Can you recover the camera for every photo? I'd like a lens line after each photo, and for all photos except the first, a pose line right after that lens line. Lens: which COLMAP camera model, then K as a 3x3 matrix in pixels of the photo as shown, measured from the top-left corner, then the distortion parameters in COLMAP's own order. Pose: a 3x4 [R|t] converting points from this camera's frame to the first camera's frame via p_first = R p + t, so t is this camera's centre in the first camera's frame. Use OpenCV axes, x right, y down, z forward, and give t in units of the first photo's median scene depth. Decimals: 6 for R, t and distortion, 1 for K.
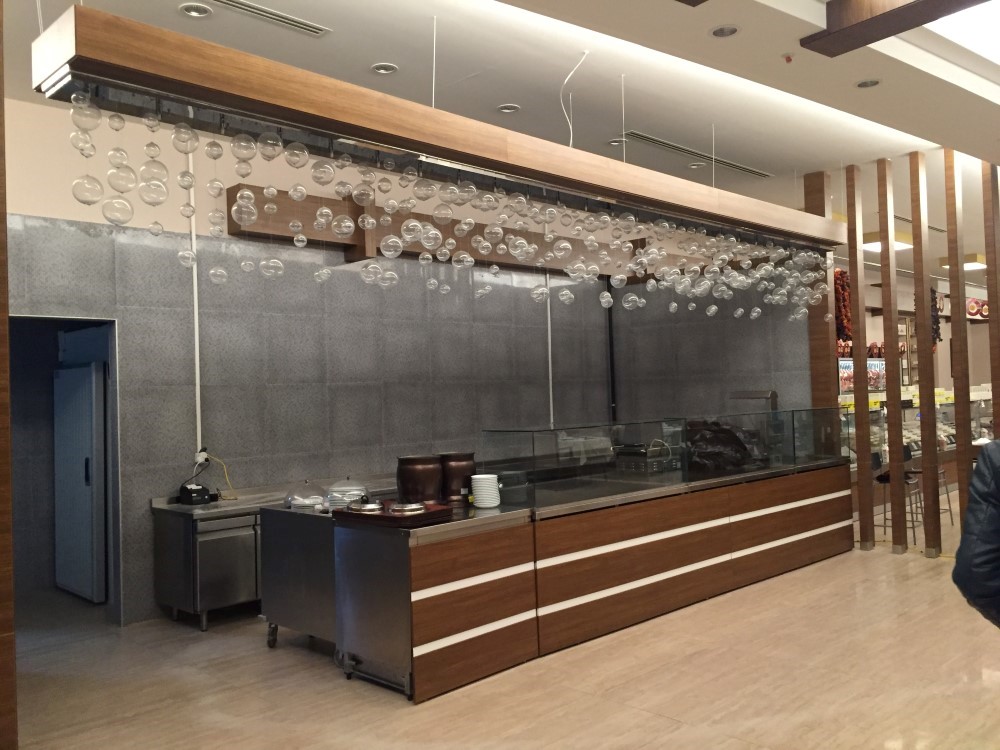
lens RADIAL K [[847.1, 0, 500.0], [0, 847.1, 375.0], [0, 0, 1]] dist [0.075709, -0.092389]
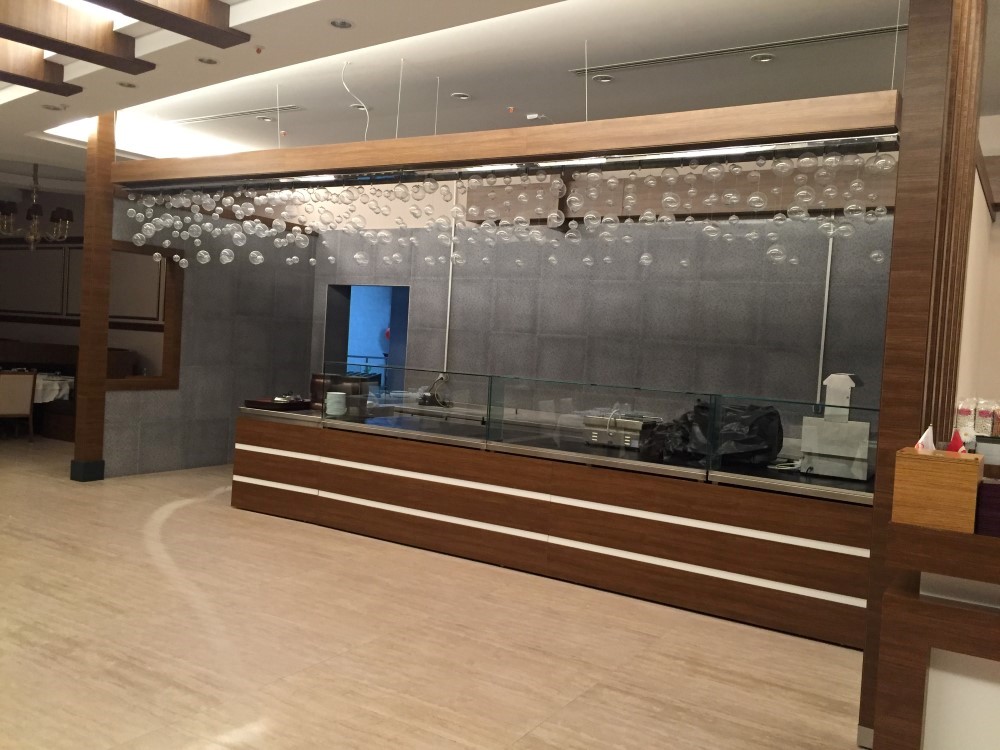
lens RADIAL K [[850.8, 0, 501.1], [0, 850.8, 370.4], [0, 0, 1]] dist [0.086898, -0.112199]
pose [[0.229664, 0.076537, -0.970256, 0.992817], [-0.048640, 0.996560, 0.067098, -0.017813], [0.972054, 0.031784, 0.232596, 0.661688]]
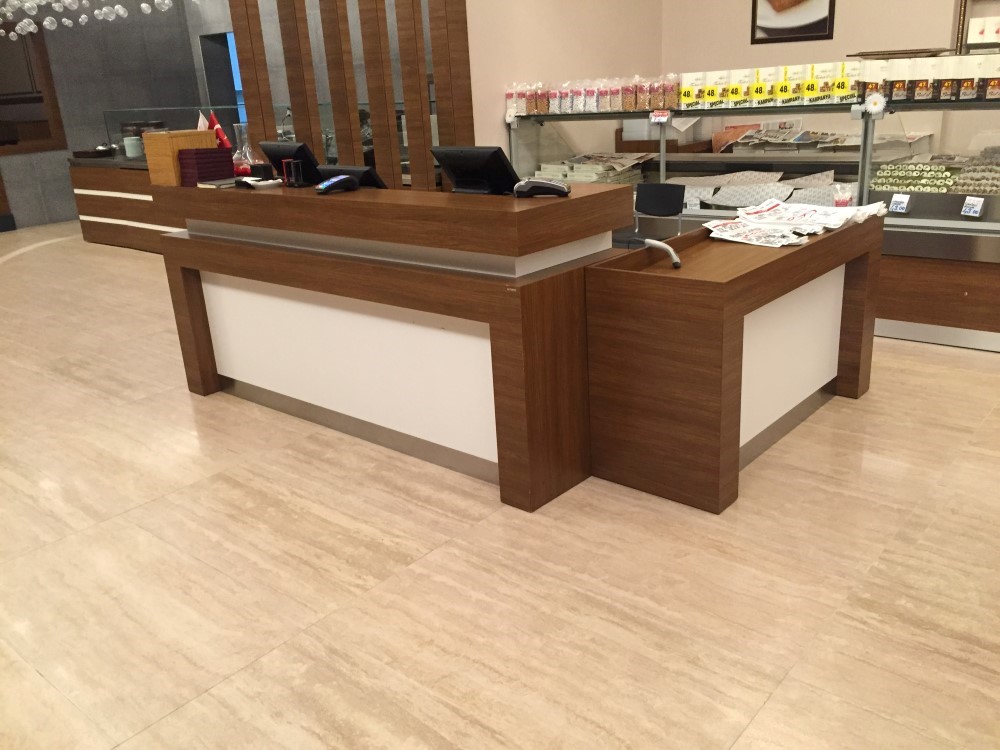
lens RADIAL K [[850.8, 0, 501.1], [0, 850.8, 370.4], [0, 0, 1]] dist [0.086898, -0.112199]
pose [[0.088235, 0.347802, -0.933407, 1.247049], [0.071720, 0.932411, 0.354211, -0.001044], [0.993514, -0.098198, 0.057326, 1.108798]]
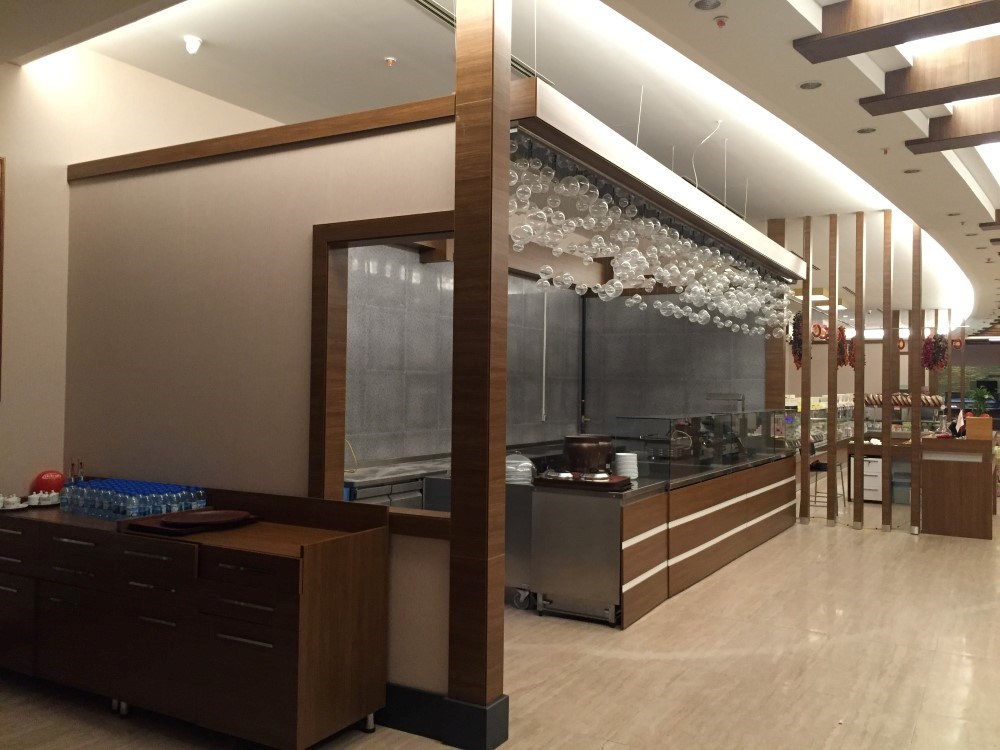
lens RADIAL K [[850.8, 0, 501.1], [0, 850.8, 370.4], [0, 0, 1]] dist [0.086898, -0.112199]
pose [[0.965785, 0.047895, 0.254881, -0.365328], [-0.047576, 0.998840, -0.007420, 0.011228], [-0.254941, -0.004960, 0.966944, -0.107909]]
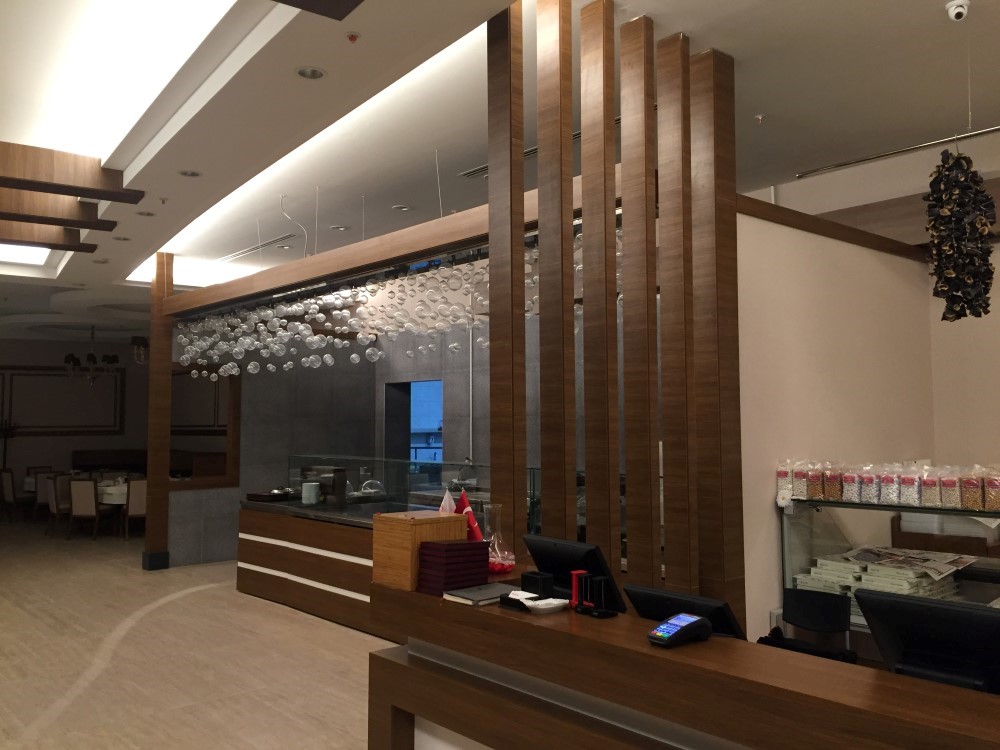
lens RADIAL K [[850.8, 0, 501.1], [0, 850.8, 370.4], [0, 0, 1]] dist [0.086898, -0.112199]
pose [[-0.057287, -0.031980, -0.997845, 1.070207], [0.024021, 0.999153, -0.033401, -0.017864], [0.998069, -0.025883, -0.056471, 1.013907]]
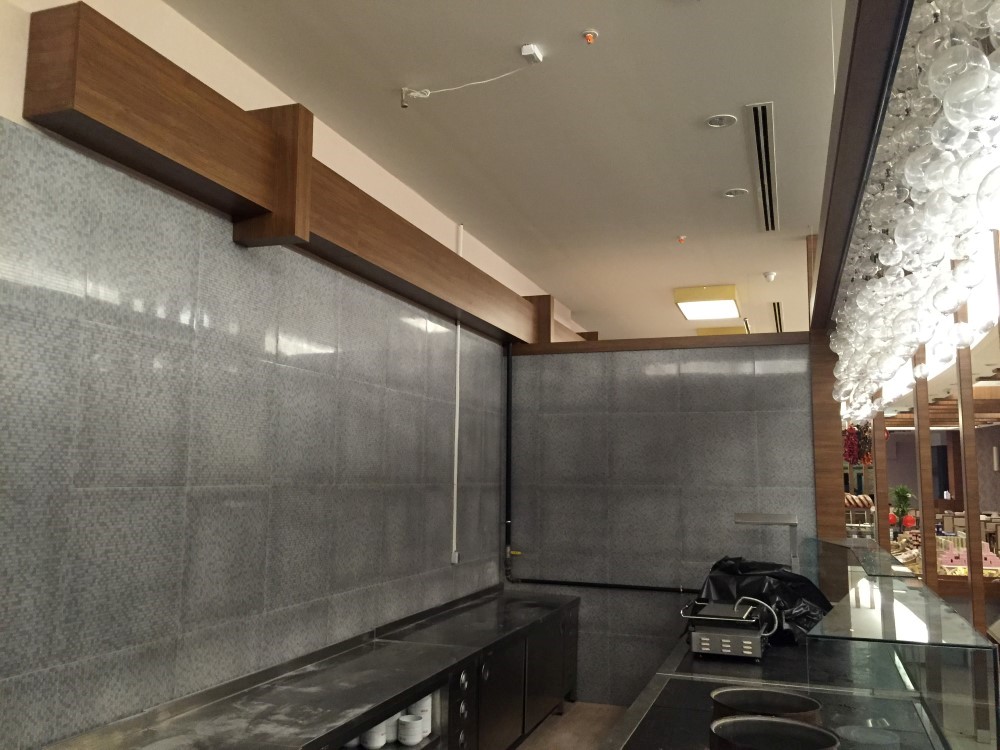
lens RADIAL K [[850.8, 0, 501.1], [0, 850.8, 370.4], [0, 0, 1]] dist [0.086898, -0.112199]
pose [[0.896850, 0.092685, 0.432515, -0.258503], [-0.044136, 0.991672, -0.120990, -0.004066], [-0.440127, 0.089420, 0.893472, 0.495067]]
